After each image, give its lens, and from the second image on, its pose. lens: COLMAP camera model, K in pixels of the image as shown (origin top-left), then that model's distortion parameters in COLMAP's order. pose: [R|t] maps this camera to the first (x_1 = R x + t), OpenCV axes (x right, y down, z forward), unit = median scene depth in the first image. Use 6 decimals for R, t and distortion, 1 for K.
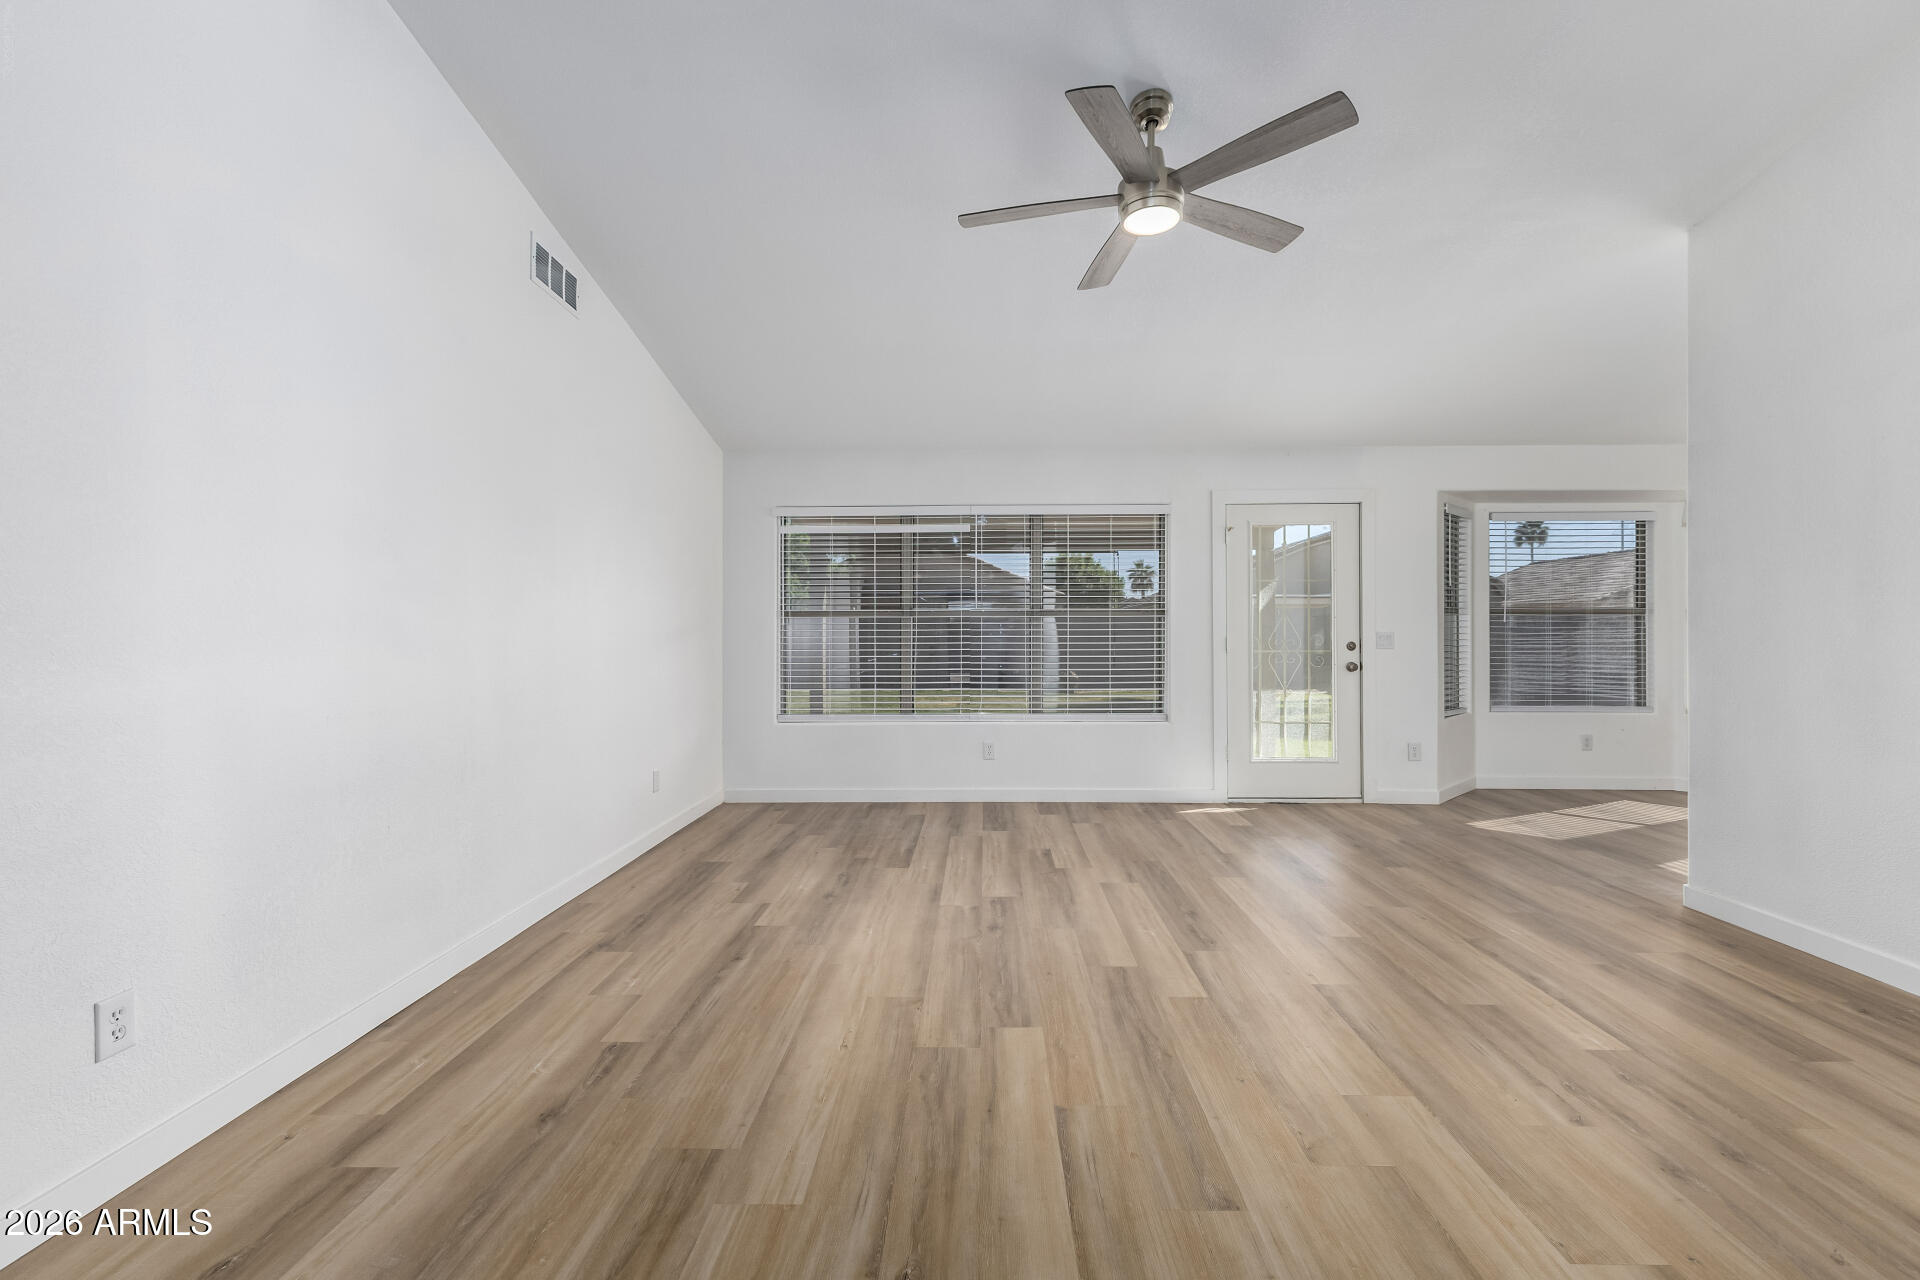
lens RADIAL K [[834.5, 0, 964.5], [0, 834.5, 659.0], [0, 0, 1]] dist [0.010680, -0.004182]
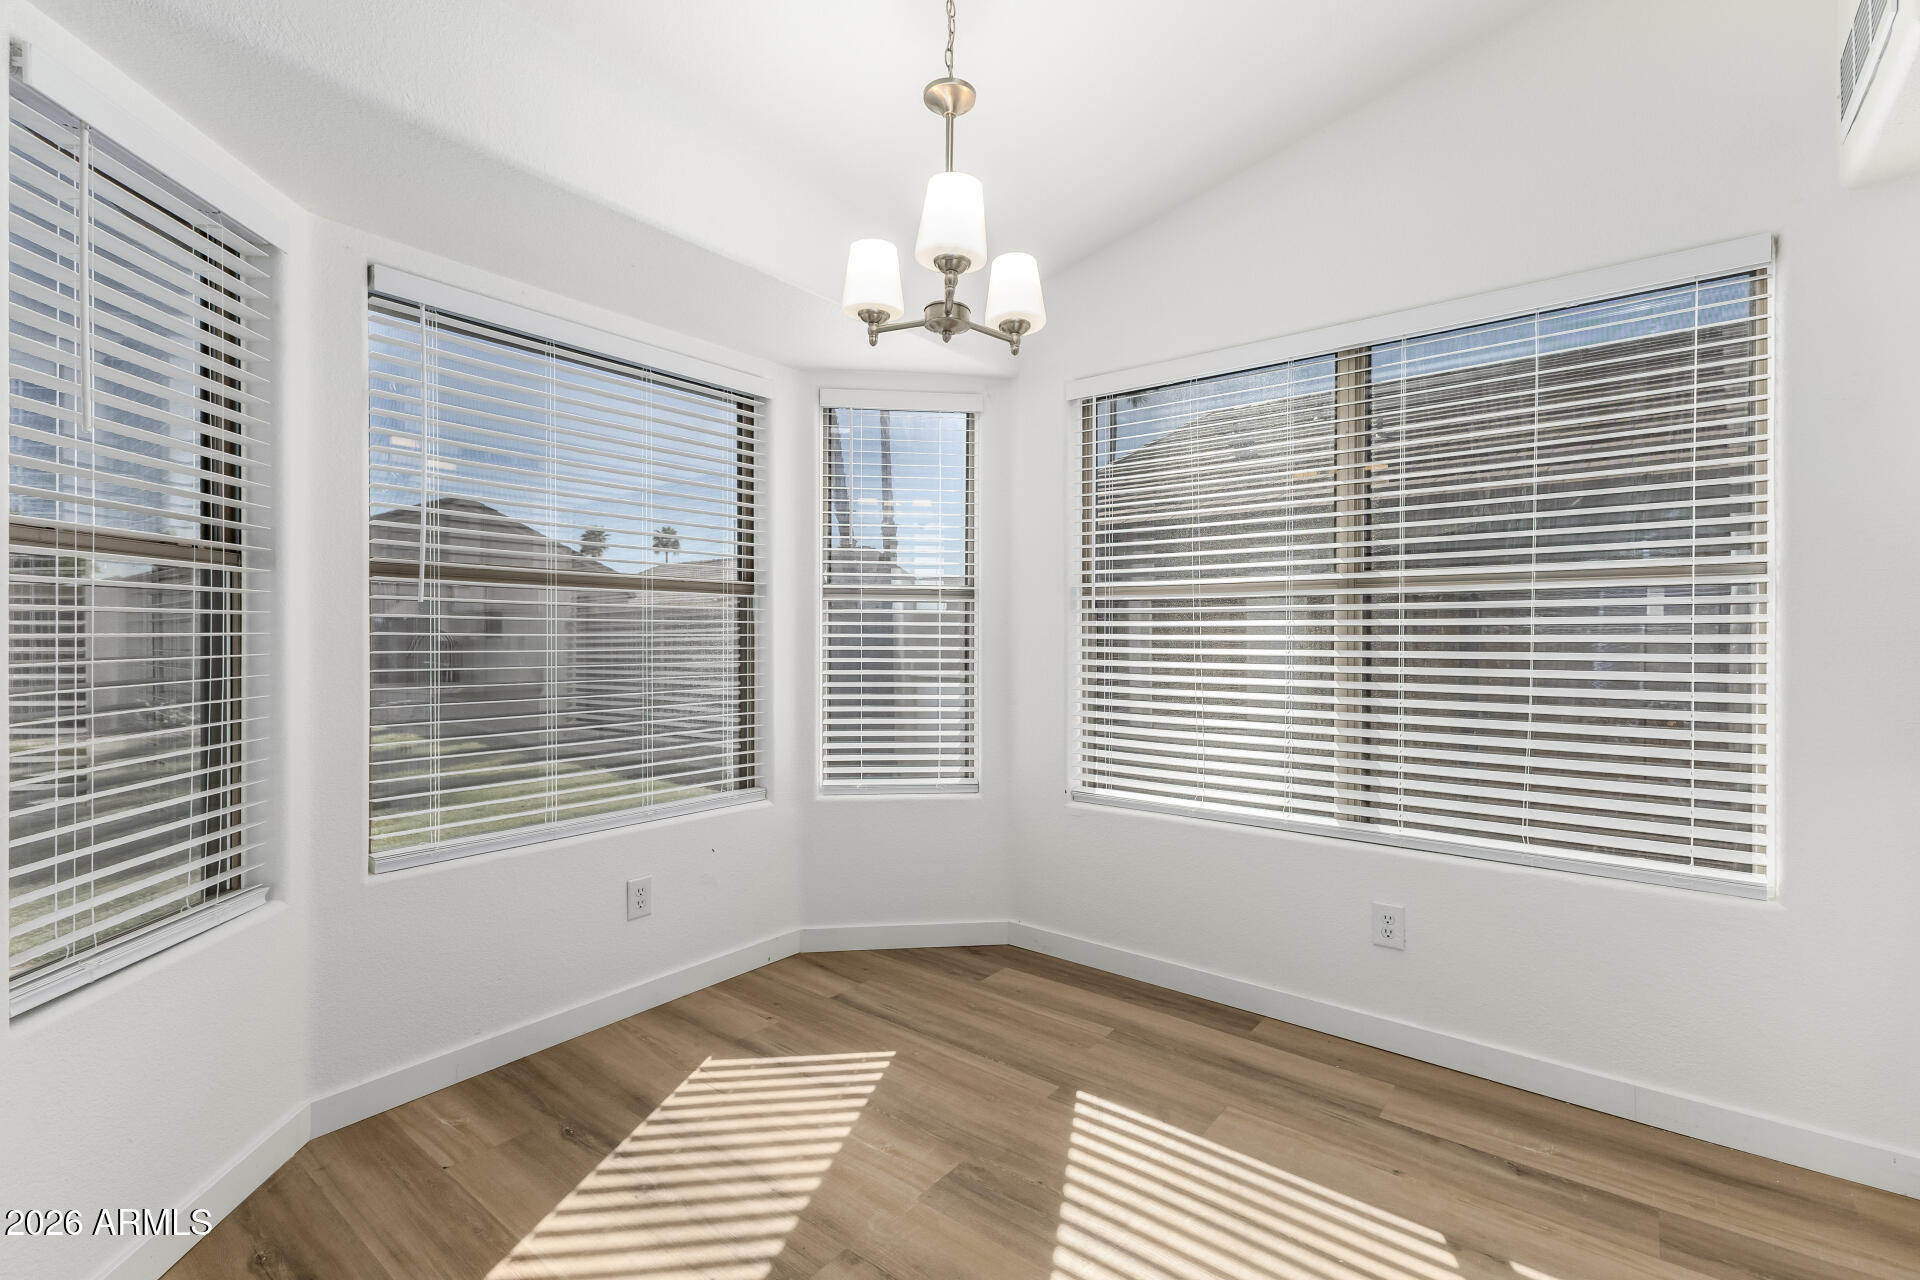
lens RADIAL K [[834.5, 0, 964.5], [0, 834.5, 659.0], [0, 0, 1]] dist [0.010680, -0.004182]
pose [[0.593250, -0.019823, 0.804774, 1.193367], [0.013982, 0.999800, 0.014319, -0.055999], [-0.804897, 0.002758, 0.593409, 1.487389]]
